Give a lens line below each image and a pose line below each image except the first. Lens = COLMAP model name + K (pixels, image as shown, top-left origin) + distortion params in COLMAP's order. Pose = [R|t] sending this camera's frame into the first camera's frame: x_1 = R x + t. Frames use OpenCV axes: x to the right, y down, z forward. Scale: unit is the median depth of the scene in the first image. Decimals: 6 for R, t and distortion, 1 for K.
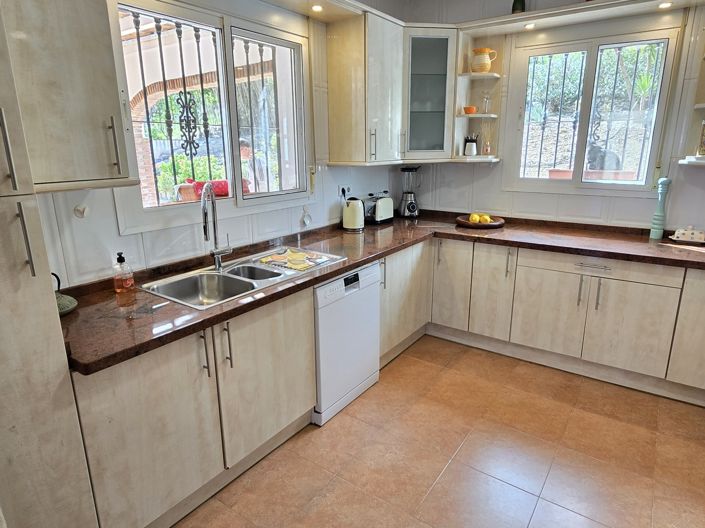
lens RADIAL K [[431.0, 0, 354.5], [0, 431.0, 255.2], [0, 0, 1]] dist [-0.005323, -0.001413]
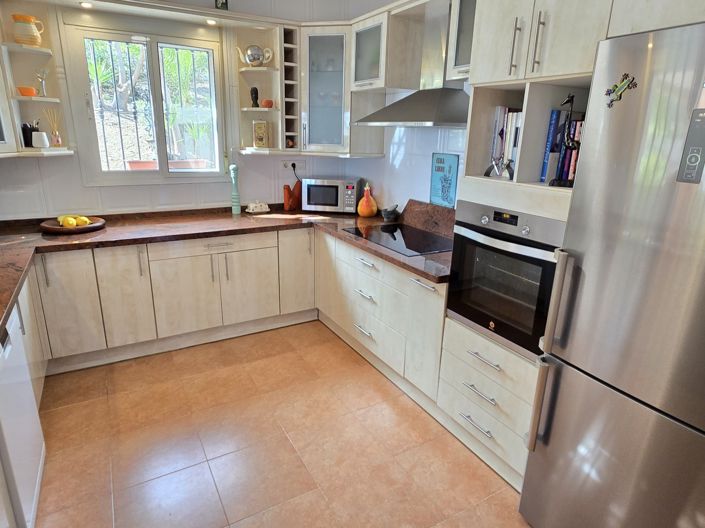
lens RADIAL K [[431.0, 0, 354.5], [0, 431.0, 255.2], [0, 0, 1]] dist [-0.005323, -0.001413]
pose [[0.408816, -0.230879, 0.882930, -0.289616], [0.195027, 0.967223, 0.162619, -0.057517], [-0.891535, 0.105714, 0.440443, 0.150450]]
